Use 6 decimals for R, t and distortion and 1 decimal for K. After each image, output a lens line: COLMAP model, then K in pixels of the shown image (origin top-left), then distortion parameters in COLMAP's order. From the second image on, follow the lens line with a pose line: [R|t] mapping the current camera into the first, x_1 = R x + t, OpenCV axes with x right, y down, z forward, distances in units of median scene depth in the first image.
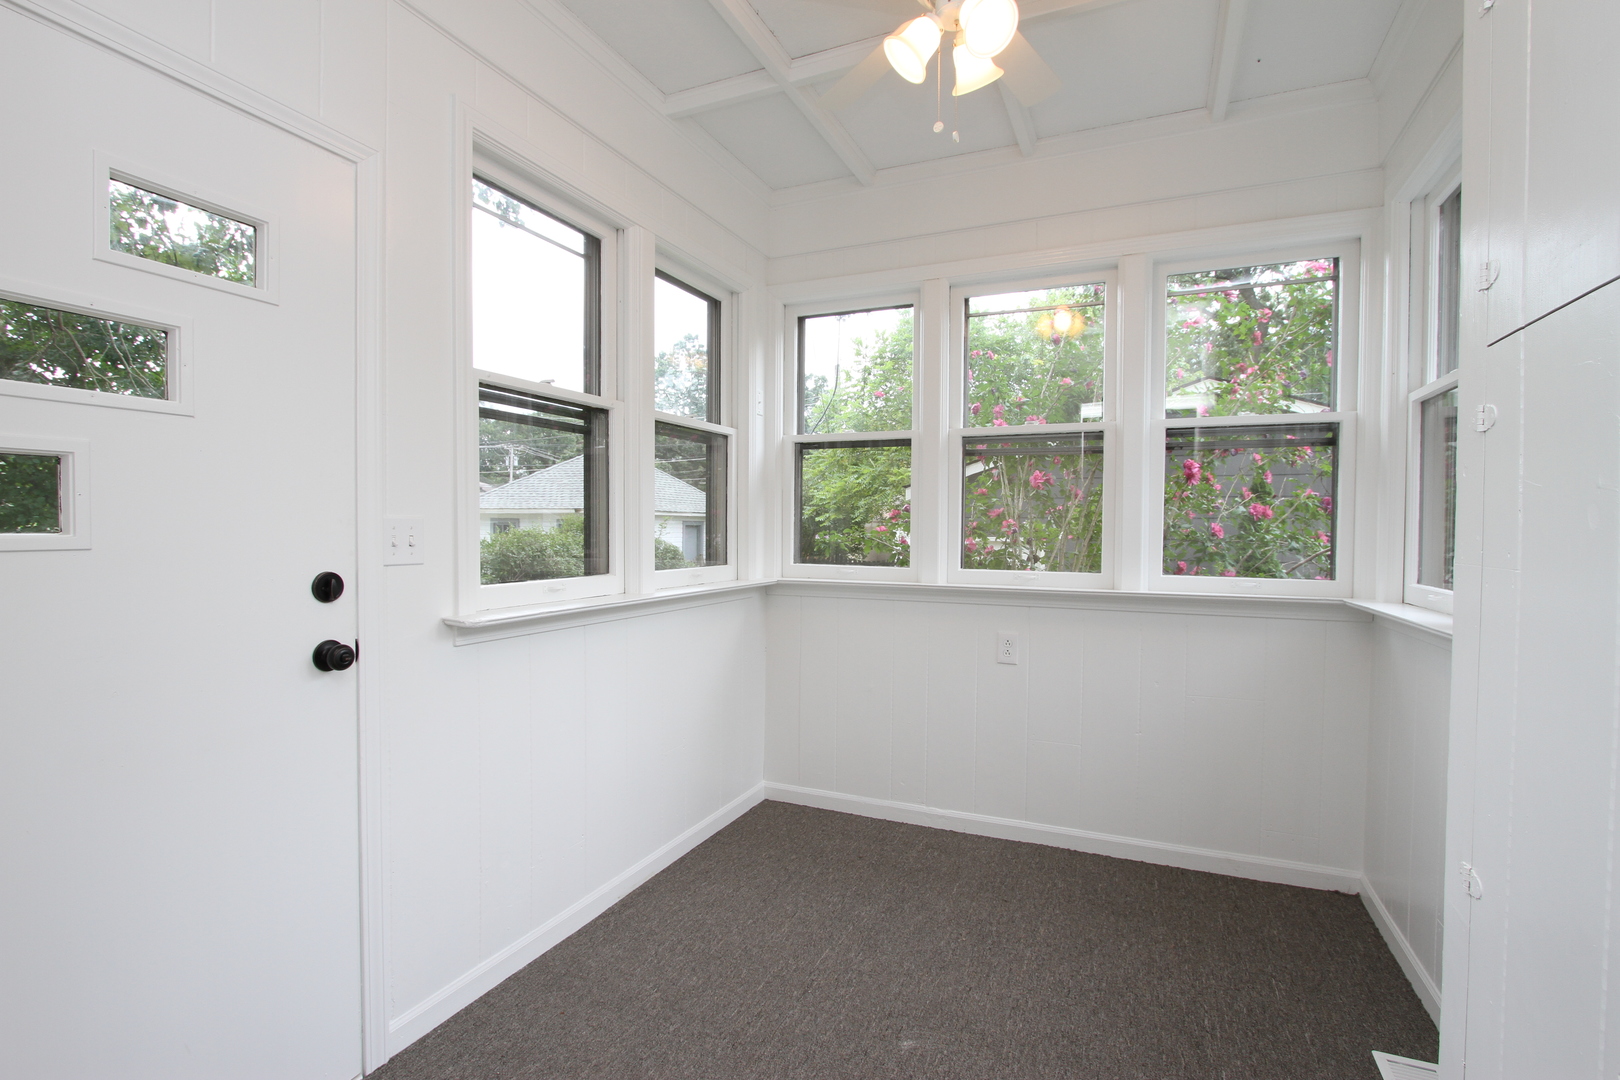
lens RADIAL K [[745.7, 0, 793.6], [0, 745.7, 538.5], [0, 0, 1]] dist [-0.018881, 0.003214]
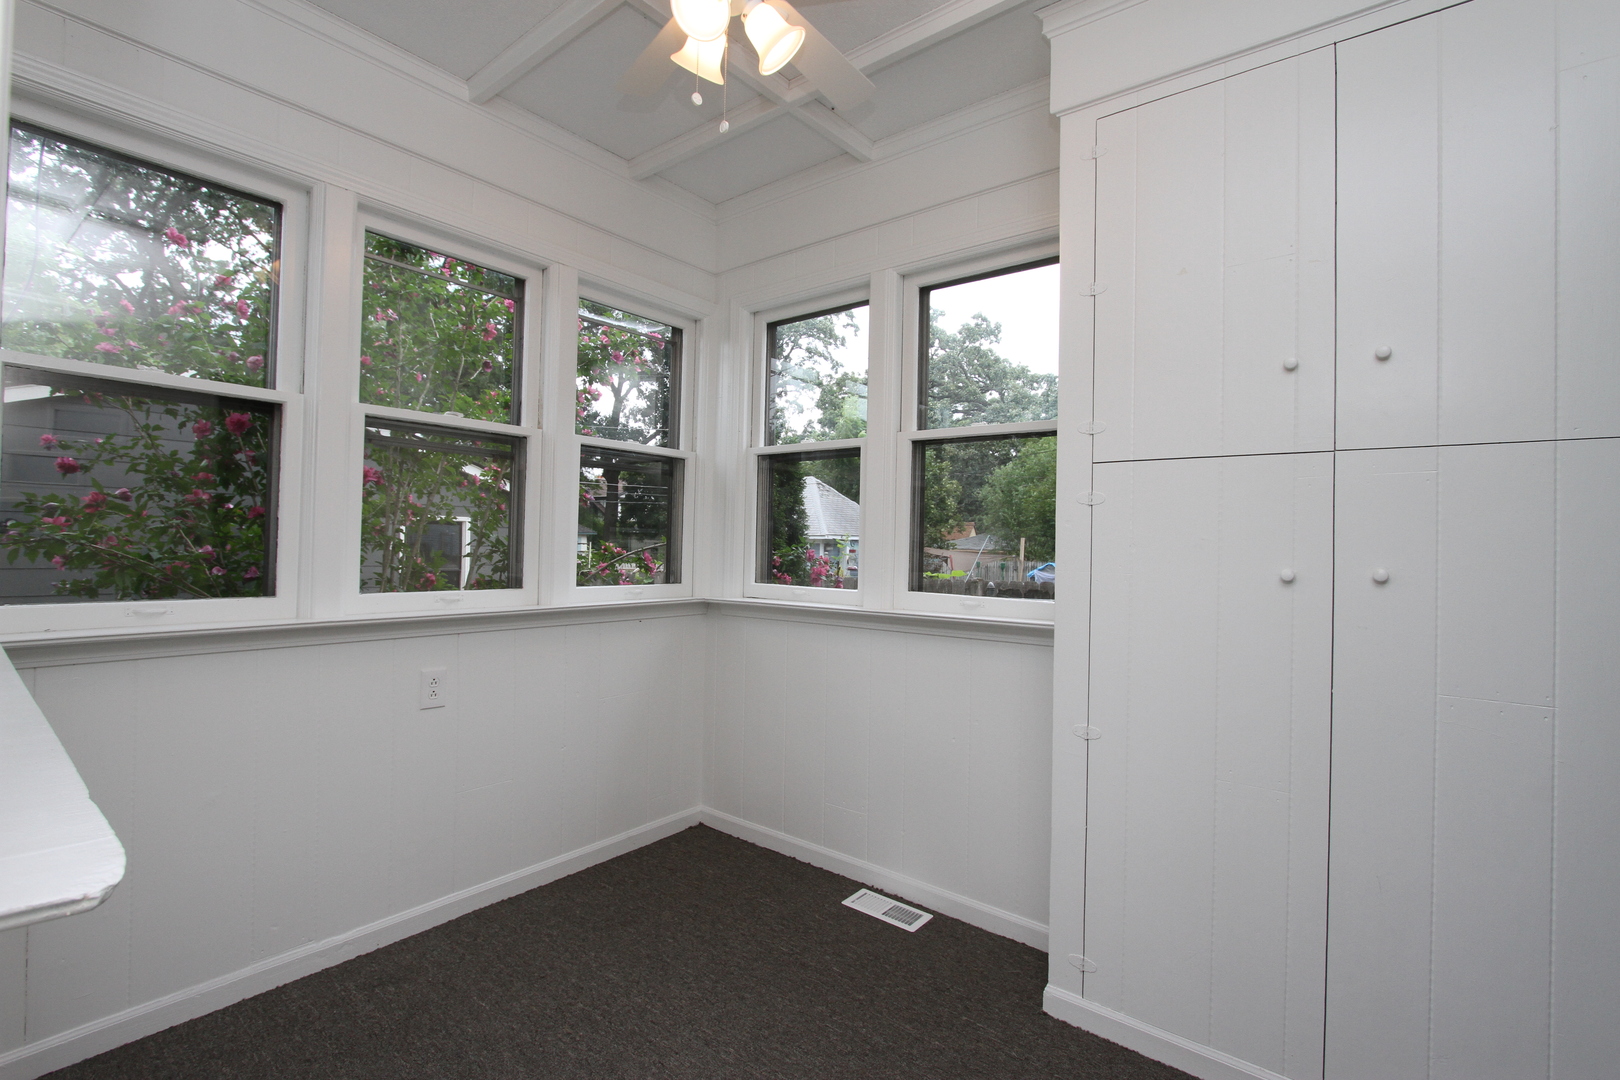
lens RADIAL K [[745.7, 0, 795.5], [0, 745.7, 539.9], [0, 0, 1]] dist [-0.018881, 0.003214]
pose [[0.258278, 0.006327, 0.966050, -0.432738], [0.006716, 0.999943, -0.008345, -0.004834], [-0.966047, 0.008643, 0.258221, 0.460556]]
